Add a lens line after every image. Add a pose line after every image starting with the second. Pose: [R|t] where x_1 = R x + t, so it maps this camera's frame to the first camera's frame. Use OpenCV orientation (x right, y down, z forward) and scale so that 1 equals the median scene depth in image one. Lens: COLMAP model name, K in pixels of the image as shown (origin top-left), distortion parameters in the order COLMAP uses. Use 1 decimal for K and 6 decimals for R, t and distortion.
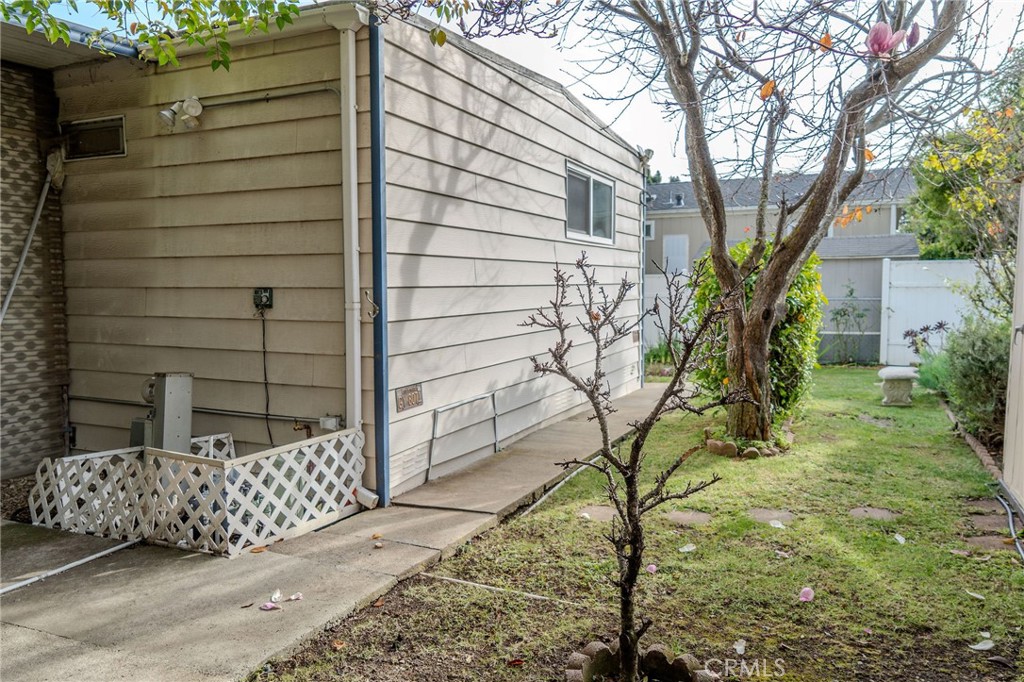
lens RADIAL K [[709.5, 0, 512.0], [0, 709.5, 341.0], [0, 0, 1]] dist [-0.012365, 0.000381]
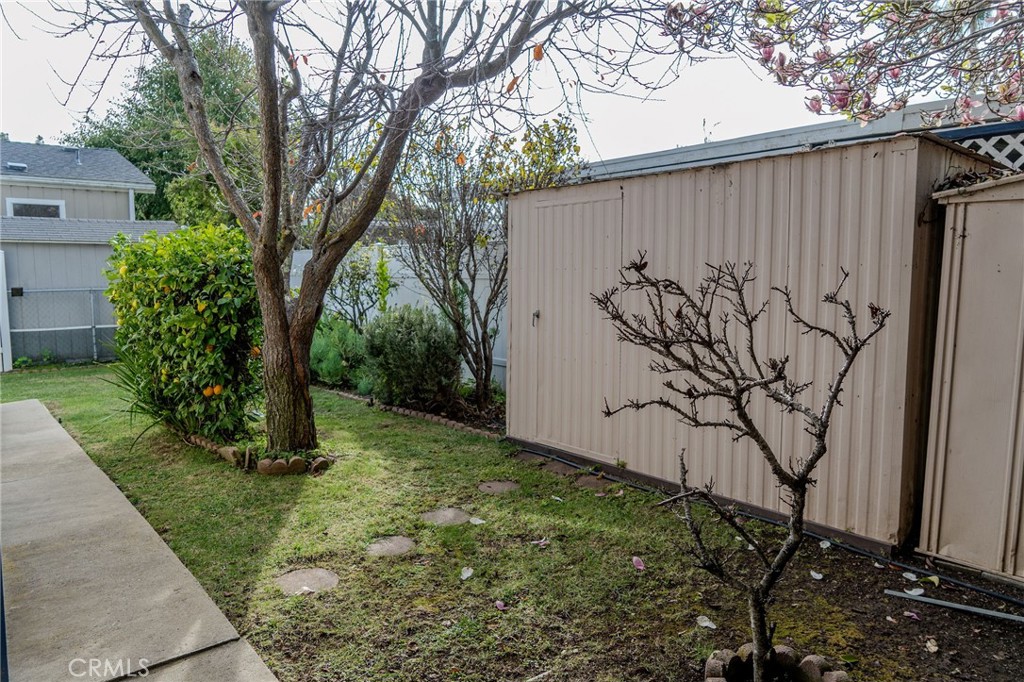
lens RADIAL K [[709.5, 0, 512.0], [0, 709.5, 341.0], [0, 0, 1]] dist [-0.012365, 0.000381]
pose [[0.456786, -0.081720, 0.885815, -0.158998], [0.063091, 0.996240, 0.059373, -0.017664], [-0.887337, 0.028766, 0.460224, 0.161514]]
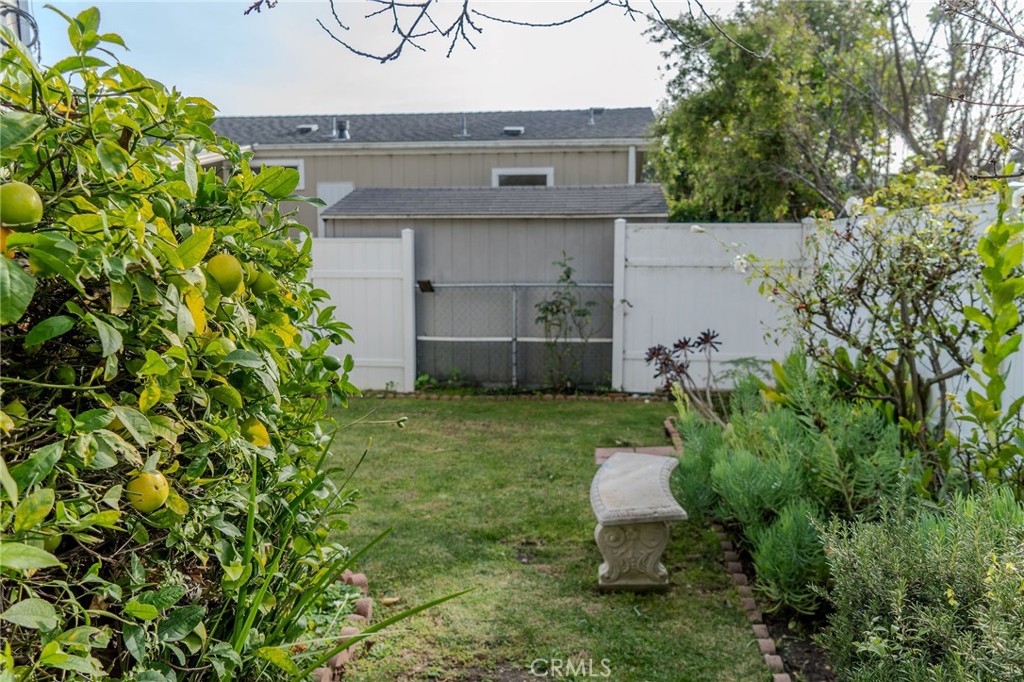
lens RADIAL K [[789.6, 0, 469.5], [0, 789.6, 340.1], [0, 0, 1]] dist [-0.005944, 0.000221]
pose [[0.959359, -0.022076, 0.281324, 0.258939], [0.013894, 0.999421, 0.031047, -0.042954], [-0.281846, -0.025876, 0.959111, 0.467444]]
